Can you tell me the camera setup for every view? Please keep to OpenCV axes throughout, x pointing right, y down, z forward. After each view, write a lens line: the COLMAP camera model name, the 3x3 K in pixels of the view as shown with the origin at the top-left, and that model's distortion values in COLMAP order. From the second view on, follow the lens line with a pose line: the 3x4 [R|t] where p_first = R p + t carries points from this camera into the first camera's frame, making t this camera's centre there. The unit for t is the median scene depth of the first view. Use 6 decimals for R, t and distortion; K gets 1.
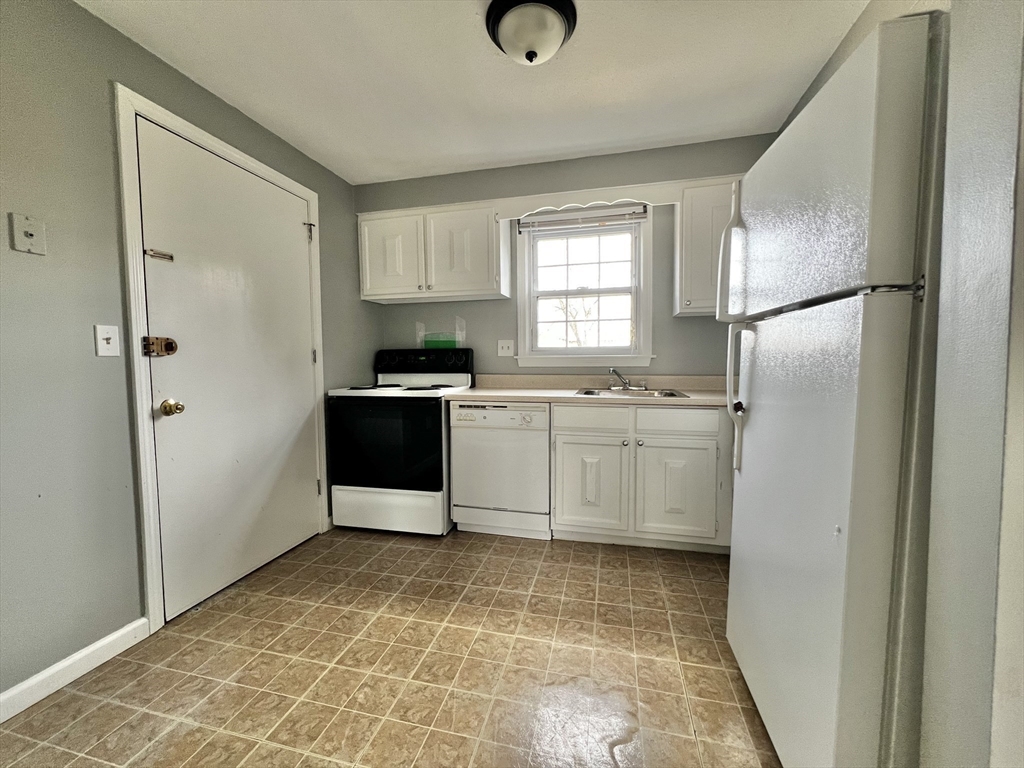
lens RADIAL K [[409.9, 0, 510.9], [0, 409.9, 382.0], [0, 0, 1]] dist [0.000555, 0.000243]
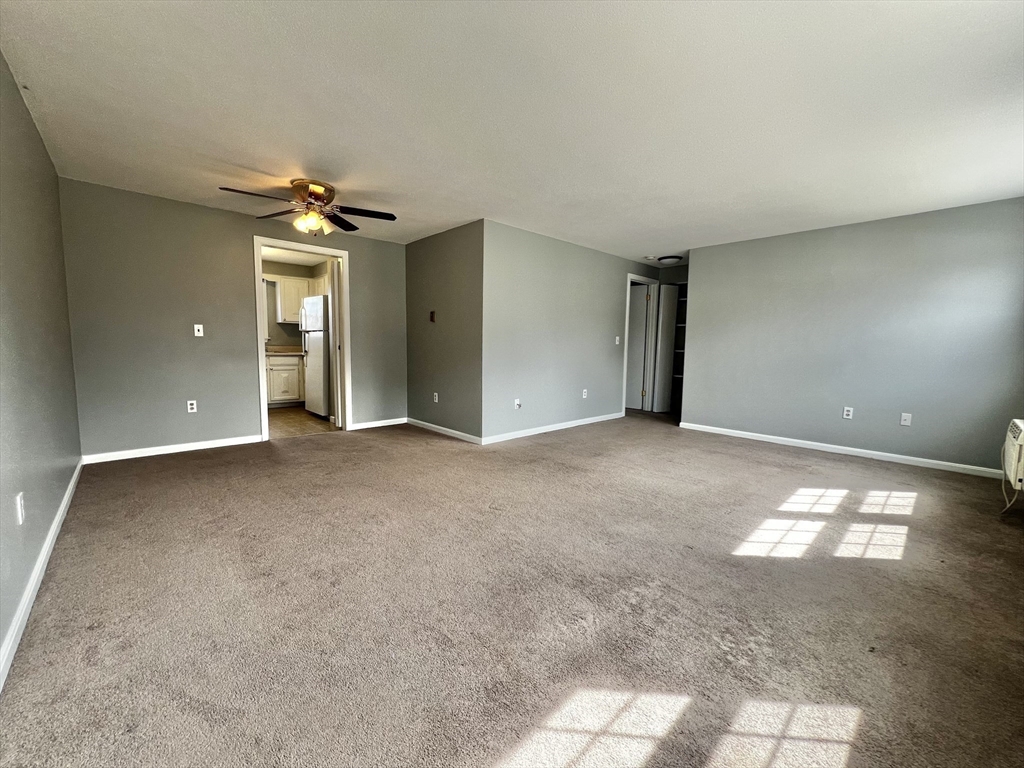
lens RADIAL K [[409.9, 0, 510.9], [0, 409.9, 382.0], [0, 0, 1]] dist [0.000555, 0.000243]
pose [[0.544075, -0.061993, 0.836743, -1.505270], [0.023052, 0.997995, 0.058951, 0.140379], [-0.838720, -0.012785, 0.544413, -2.506845]]
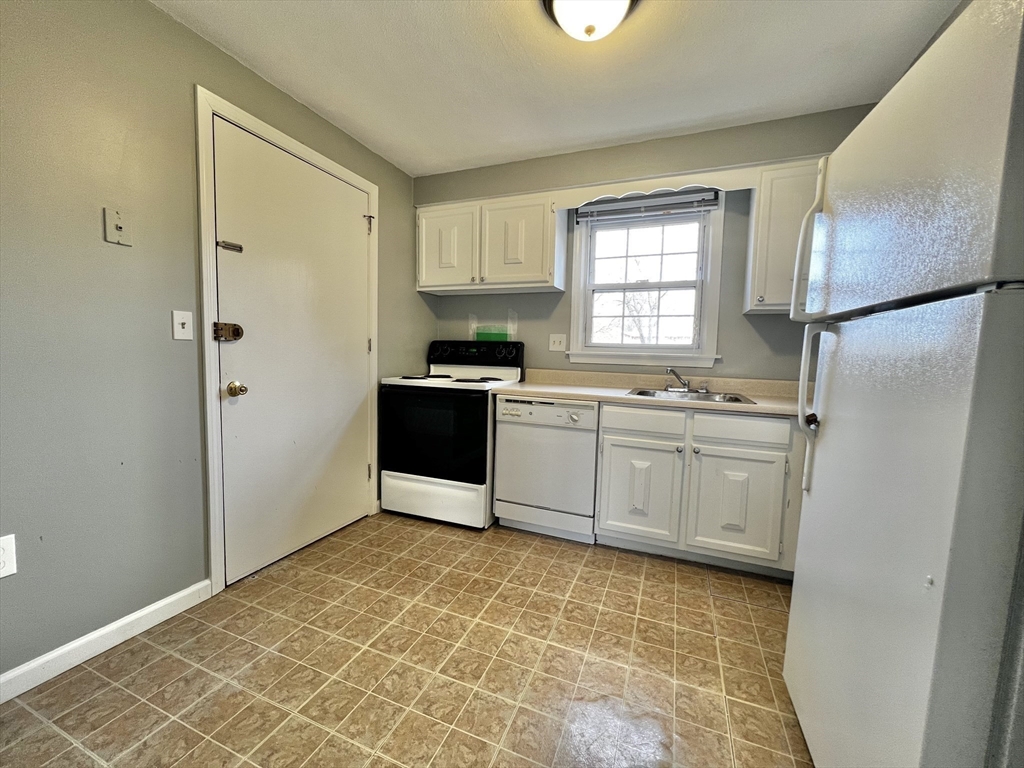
lens RADIAL K [[409.9, 0, 510.9], [0, 409.9, 382.0], [0, 0, 1]] dist [0.000555, 0.000243]
pose [[0.989096, 0.044508, -0.140387, 0.032553], [-0.042121, 0.998914, 0.019935, -0.007643], [0.141122, -0.013804, 0.989896, 0.037426]]
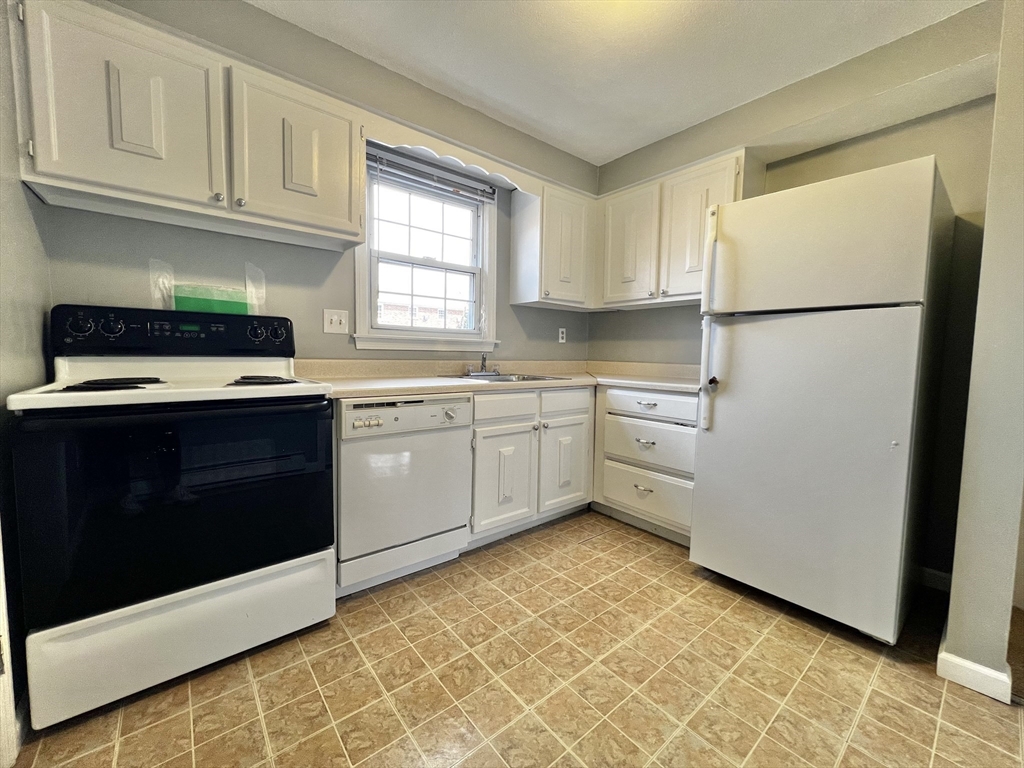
lens RADIAL K [[409.9, 0, 510.9], [0, 409.9, 382.0], [0, 0, 1]] dist [0.000555, 0.000243]
pose [[0.595578, -0.038752, 0.802362, -0.705865], [0.020797, 0.999245, 0.032823, 0.006547], [-0.803028, -0.002862, 0.595934, 0.593412]]
